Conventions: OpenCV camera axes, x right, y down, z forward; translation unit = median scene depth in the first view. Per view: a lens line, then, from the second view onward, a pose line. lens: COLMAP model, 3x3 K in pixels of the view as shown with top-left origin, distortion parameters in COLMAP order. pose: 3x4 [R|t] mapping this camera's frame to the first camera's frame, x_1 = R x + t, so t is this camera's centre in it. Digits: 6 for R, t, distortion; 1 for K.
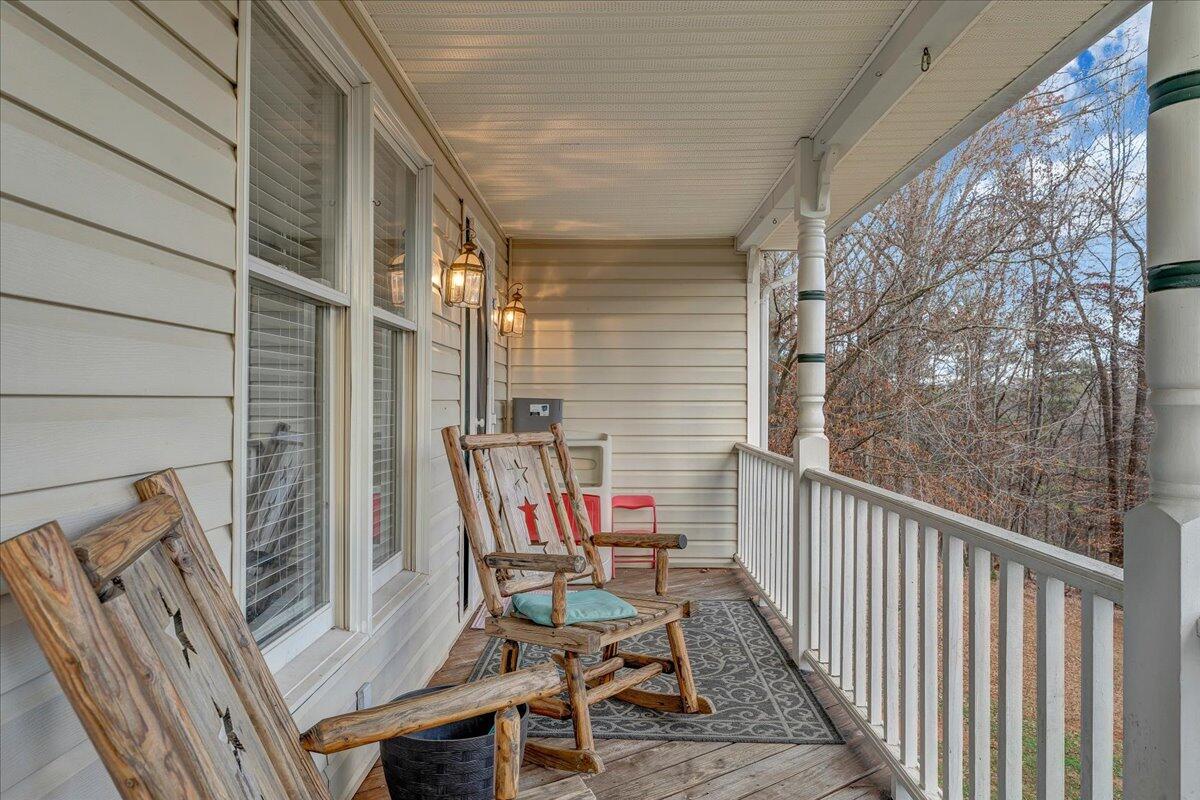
lens RADIAL K [[786.6, 0, 600.0], [0, 786.6, 400.0], [0, 0, 1]] dist [-0.001780, -0.000362]
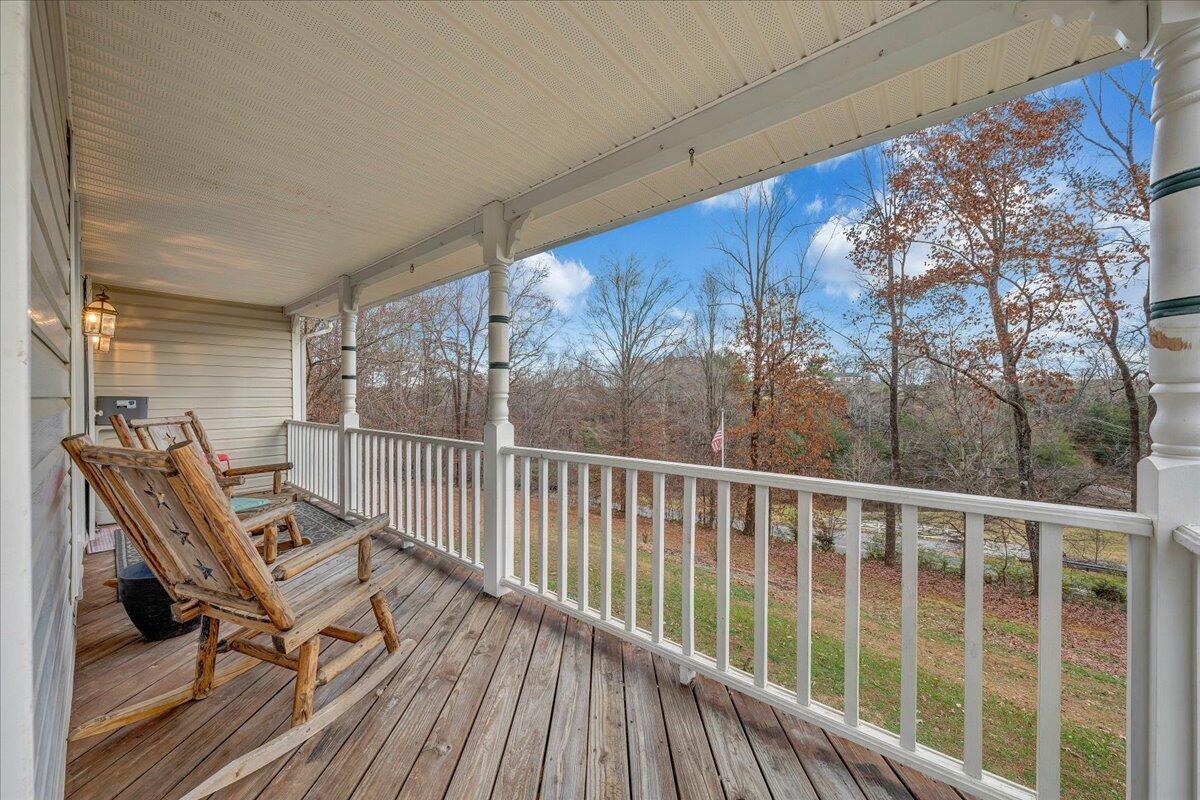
lens RADIAL K [[409.9, 0, 597.7], [0, 409.9, 401.2], [0, 0, 1]] dist [0.004016, -0.000105]
pose [[0.614362, -0.016225, 0.788858, -0.135612], [0.005294, 0.999851, 0.016443, -0.001008], [-0.789007, -0.005926, 0.614356, -0.159829]]
